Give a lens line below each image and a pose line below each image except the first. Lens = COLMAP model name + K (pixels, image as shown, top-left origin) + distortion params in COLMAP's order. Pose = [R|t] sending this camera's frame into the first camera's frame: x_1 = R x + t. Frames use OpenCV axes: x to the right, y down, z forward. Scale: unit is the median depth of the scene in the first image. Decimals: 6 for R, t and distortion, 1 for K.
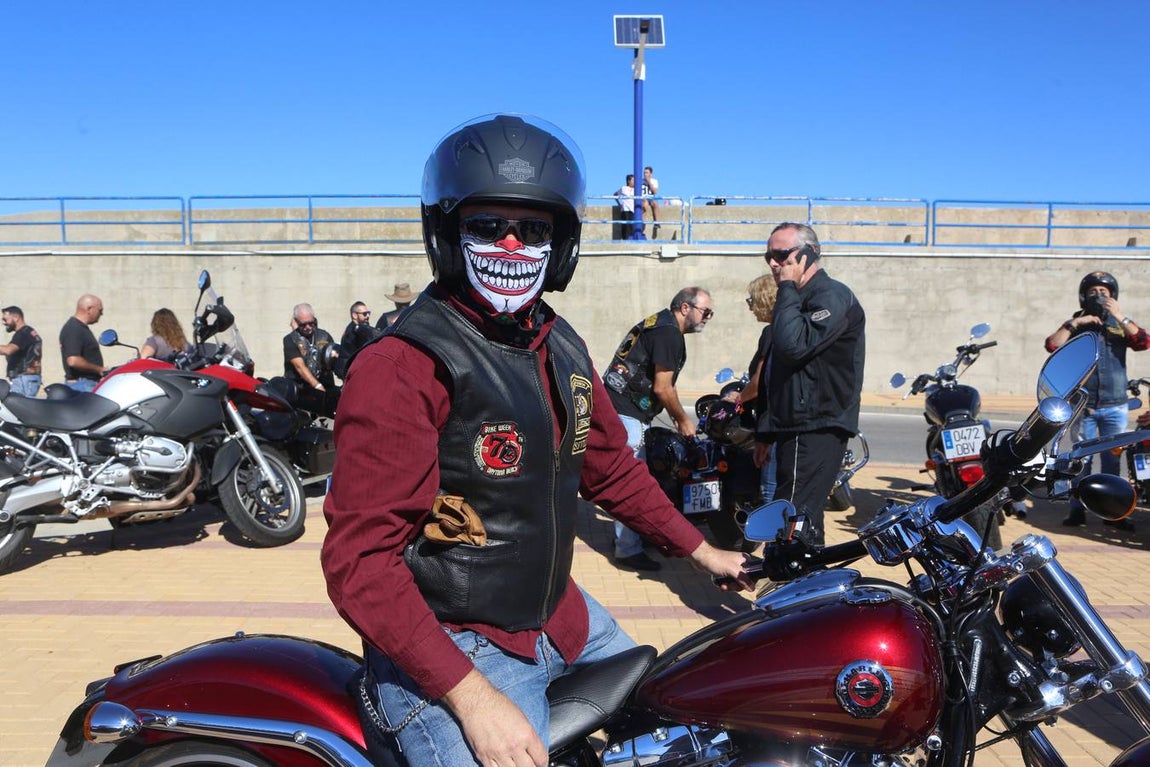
lens RADIAL K [[902.7, 0, 569.5], [0, 902.7, 386.6], [0, 0, 1]] dist [-0.114333, 0.122851]
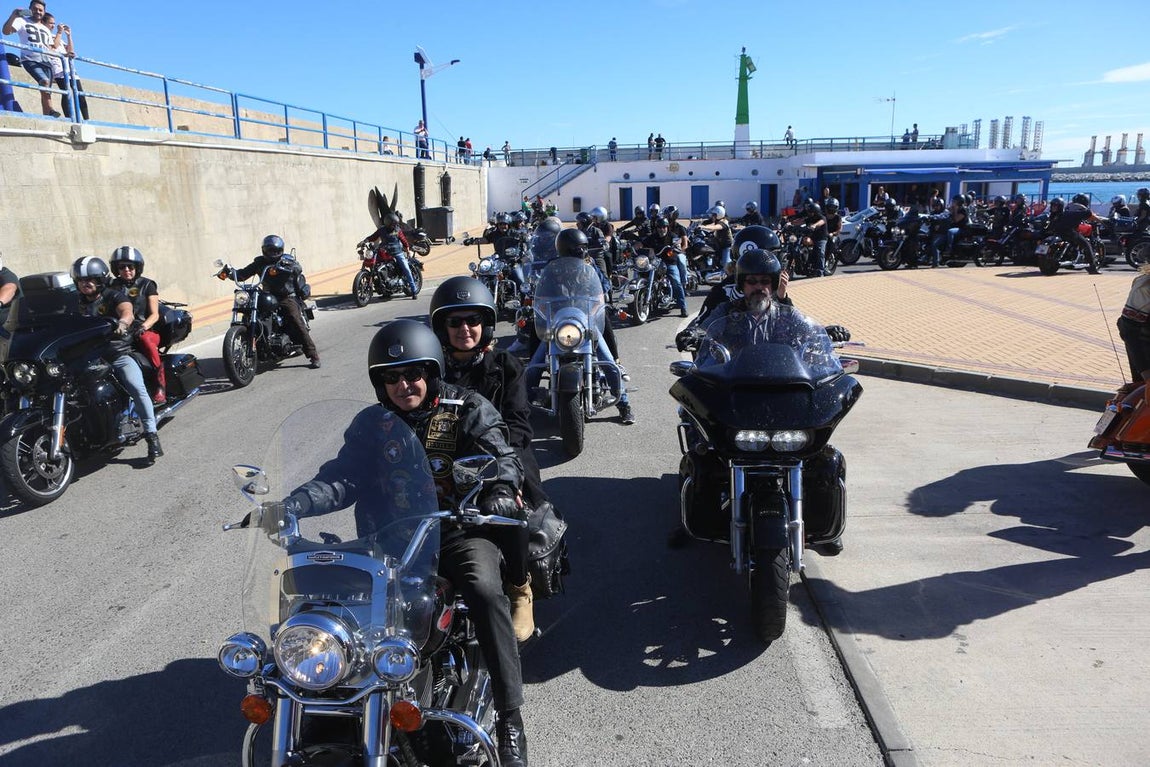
lens RADIAL K [[782.7, 0, 572.4], [0, 782.7, 386.8], [0, 0, 1]] dist [-0.104108, 0.071307]
pose [[0.076723, -0.257889, 0.963123, -0.483559], [0.097763, 0.963262, 0.250139, -0.068805], [-0.992248, 0.074967, 0.099116, 0.566080]]
